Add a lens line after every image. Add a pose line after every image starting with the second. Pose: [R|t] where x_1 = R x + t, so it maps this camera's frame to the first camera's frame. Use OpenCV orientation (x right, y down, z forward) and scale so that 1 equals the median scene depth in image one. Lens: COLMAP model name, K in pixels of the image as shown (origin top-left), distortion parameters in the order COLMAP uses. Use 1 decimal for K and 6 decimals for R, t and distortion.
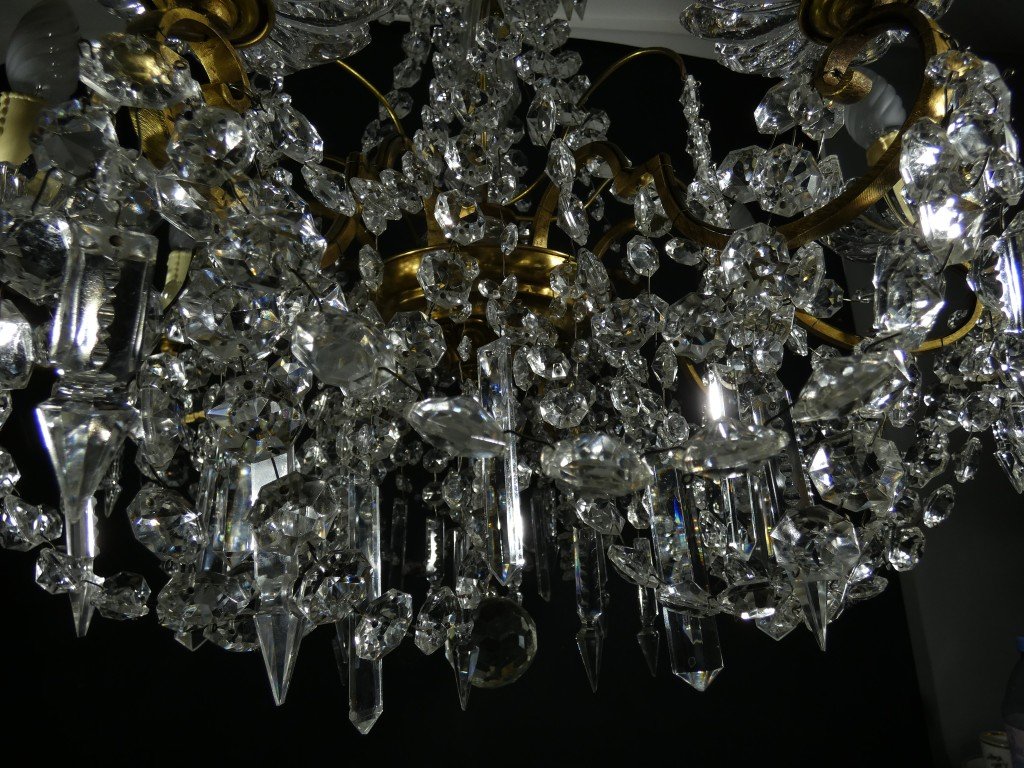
lens RADIAL K [[604.4, 0, 514.5], [0, 604.4, 379.6], [0, 0, 1]] dist [-0.004131, -0.002726]
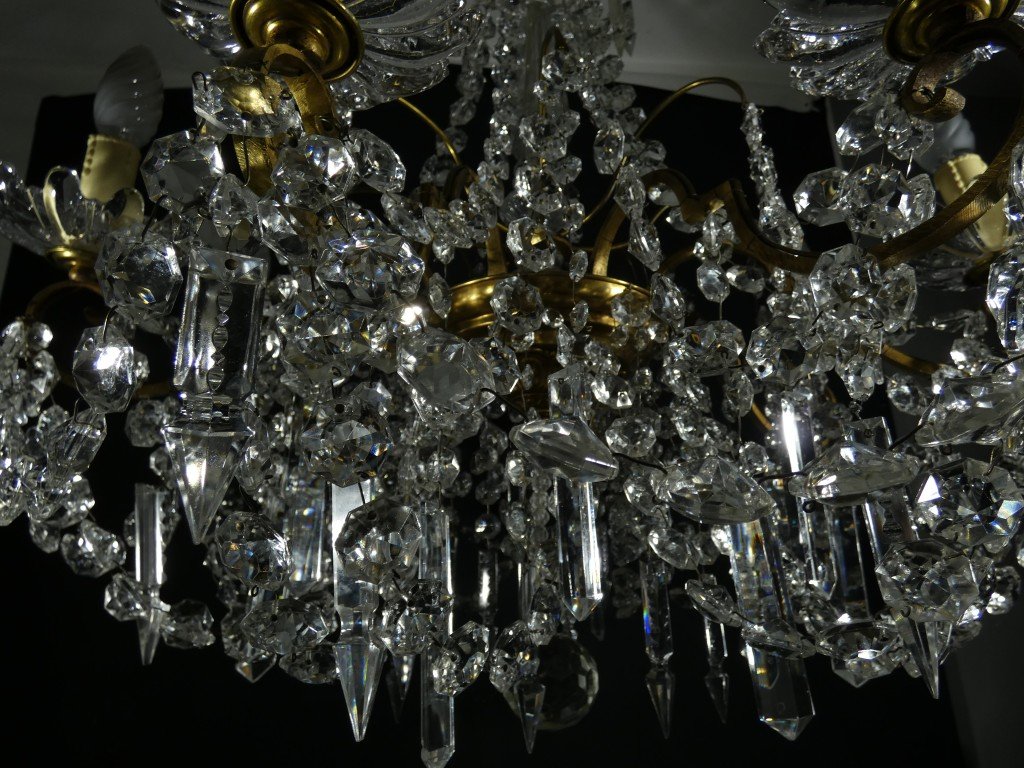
lens RADIAL K [[604.4, 0, 514.5], [0, 604.4, 379.6], [0, 0, 1]] dist [-0.004131, -0.002726]
pose [[0.998410, -0.001302, -0.056361, -0.056846], [-0.001832, 0.998457, -0.055507, 0.009652], [0.056347, 0.055522, 0.996866, 0.012341]]
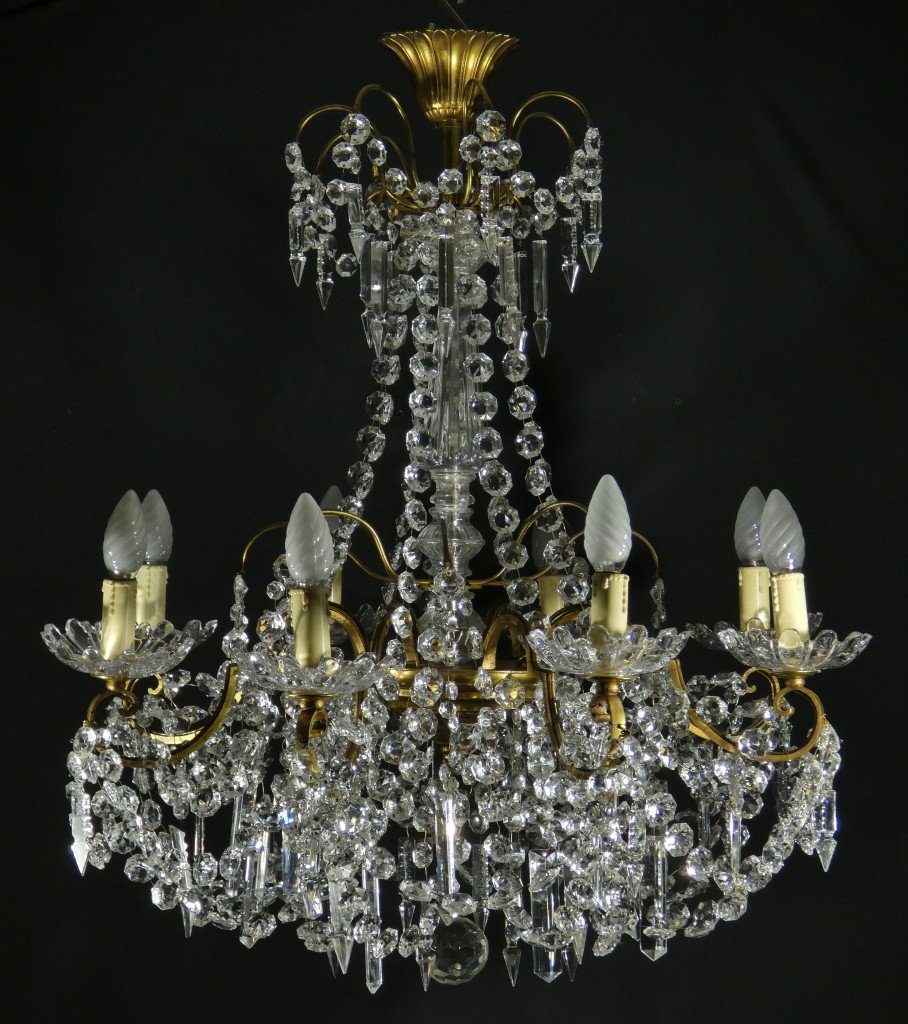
lens RADIAL K [[2354.4, 0, 454.0], [0, 2354.4, 512.0], [0, 0, 1]] dist [0.436496, -6.137880]
pose [[0.994097, 0.026143, -0.105297, 0.655119], [-0.000943, 0.972580, 0.232568, -2.281554], [0.108490, -0.231096, 0.966863, -5.072012]]
